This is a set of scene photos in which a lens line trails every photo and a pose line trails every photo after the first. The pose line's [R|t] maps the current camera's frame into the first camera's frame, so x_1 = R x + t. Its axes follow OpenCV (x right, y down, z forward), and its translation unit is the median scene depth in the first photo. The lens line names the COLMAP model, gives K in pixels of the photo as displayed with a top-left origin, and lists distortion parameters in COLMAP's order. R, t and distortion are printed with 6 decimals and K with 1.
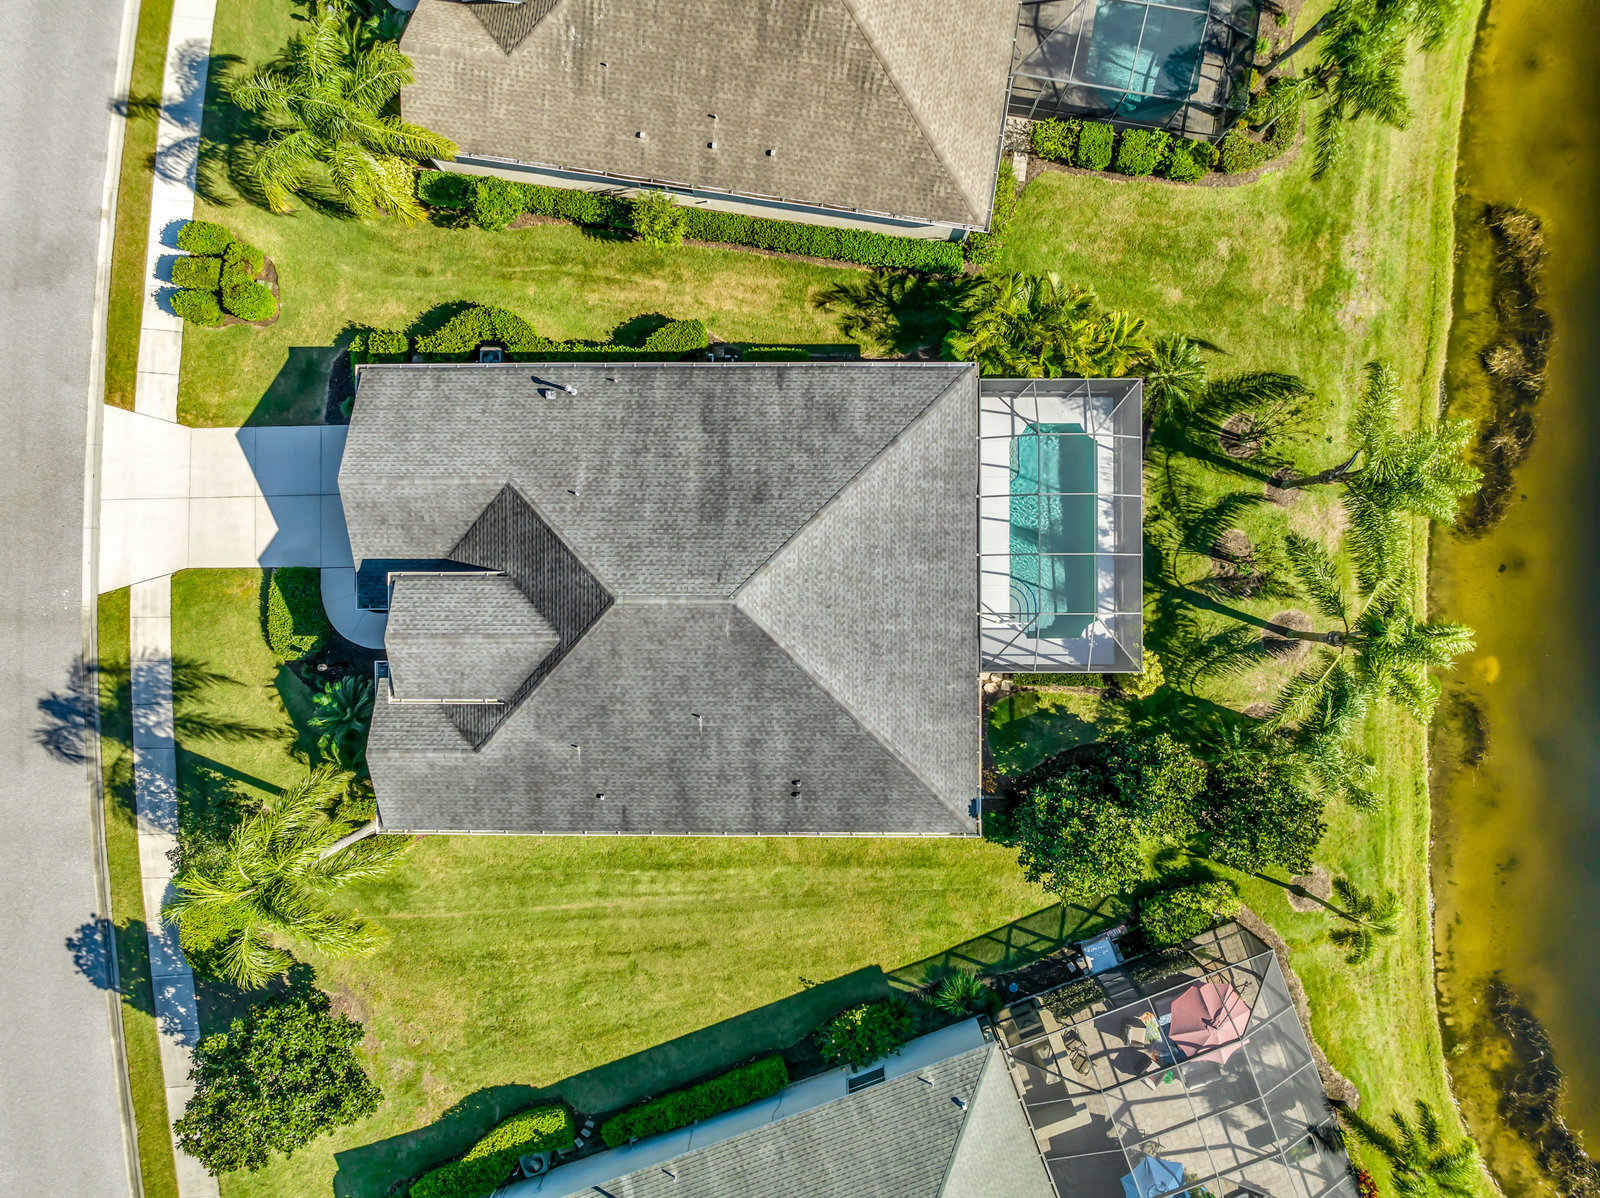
lens RADIAL K [[1128.0, 0, 800.0], [0, 1128.0, 599.0], [0, 0, 1]] dist [-0.035177, 0.003031]
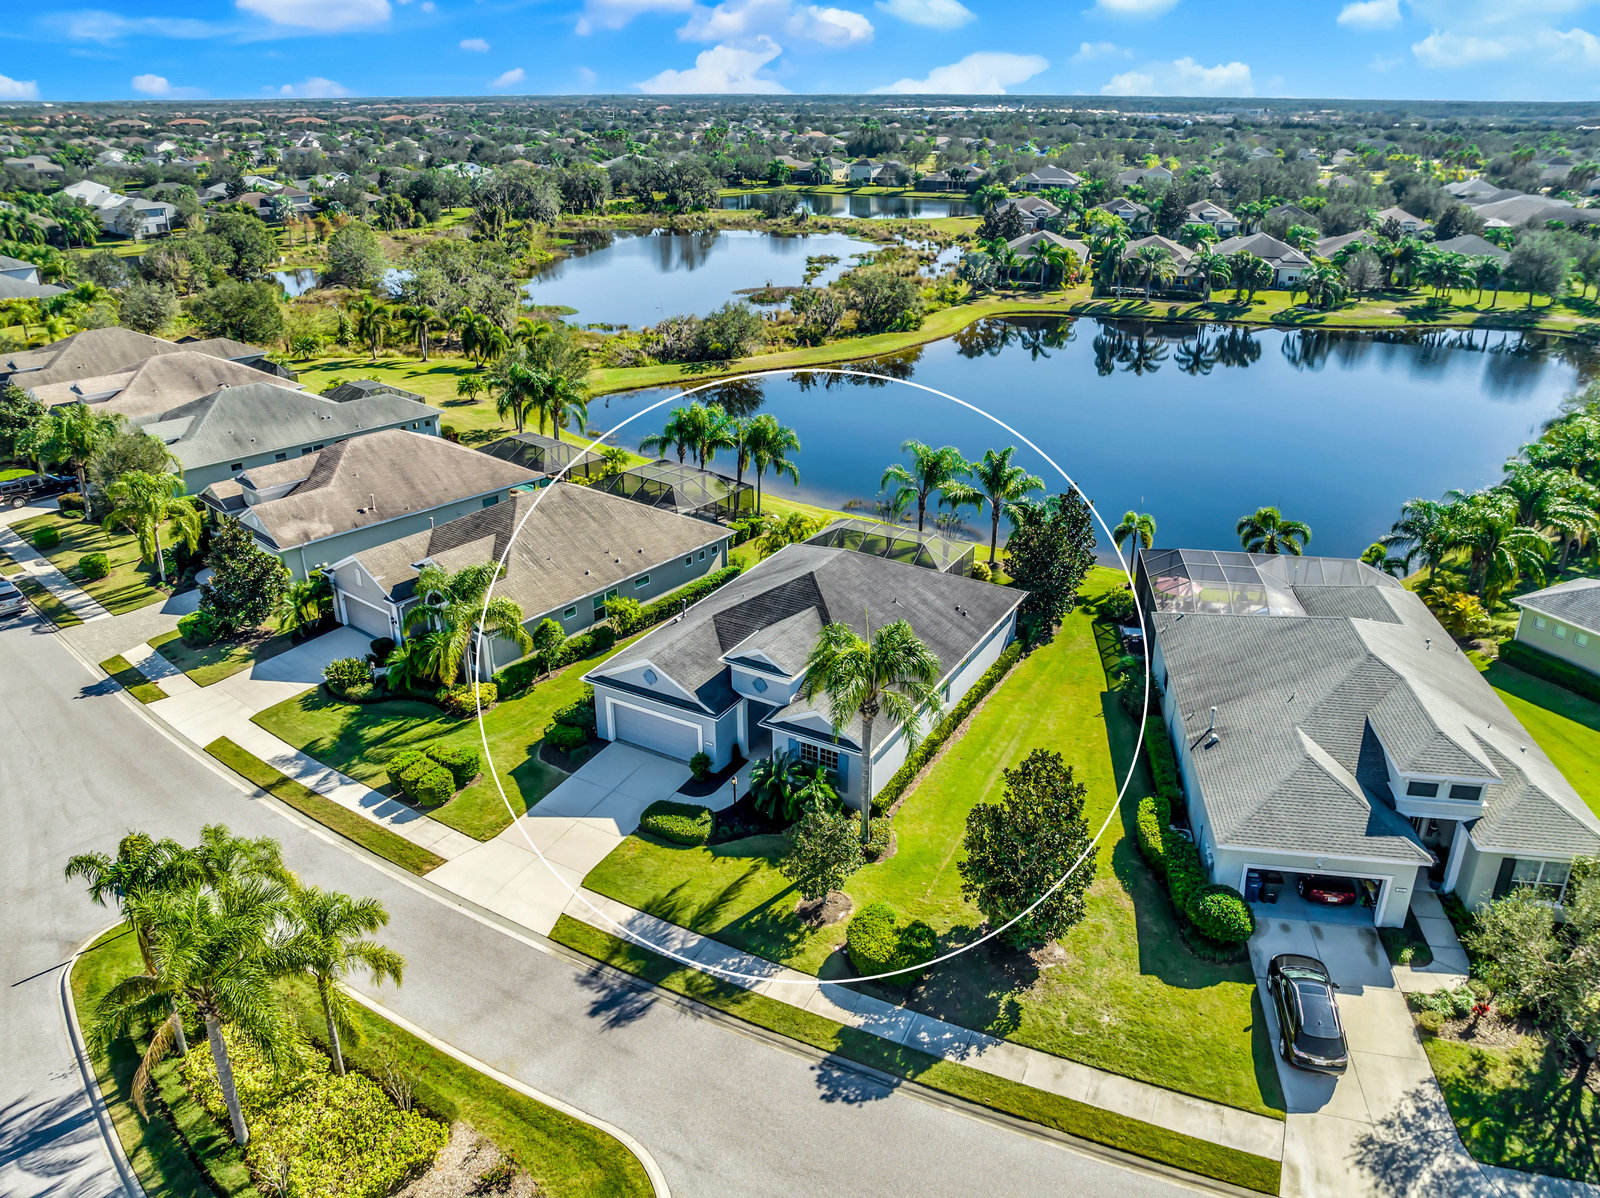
lens RADIAL K [[1155.5, 0, 799.2], [0, 1155.5, 515.2], [0, 0, 1]] dist [-0.040515, -0.000709]
pose [[0.497591, -0.284523, 0.819420, -1.288329], [0.867411, 0.163712, -0.469889, 0.645350], [-0.000454, 0.944587, 0.328260, 0.273825]]
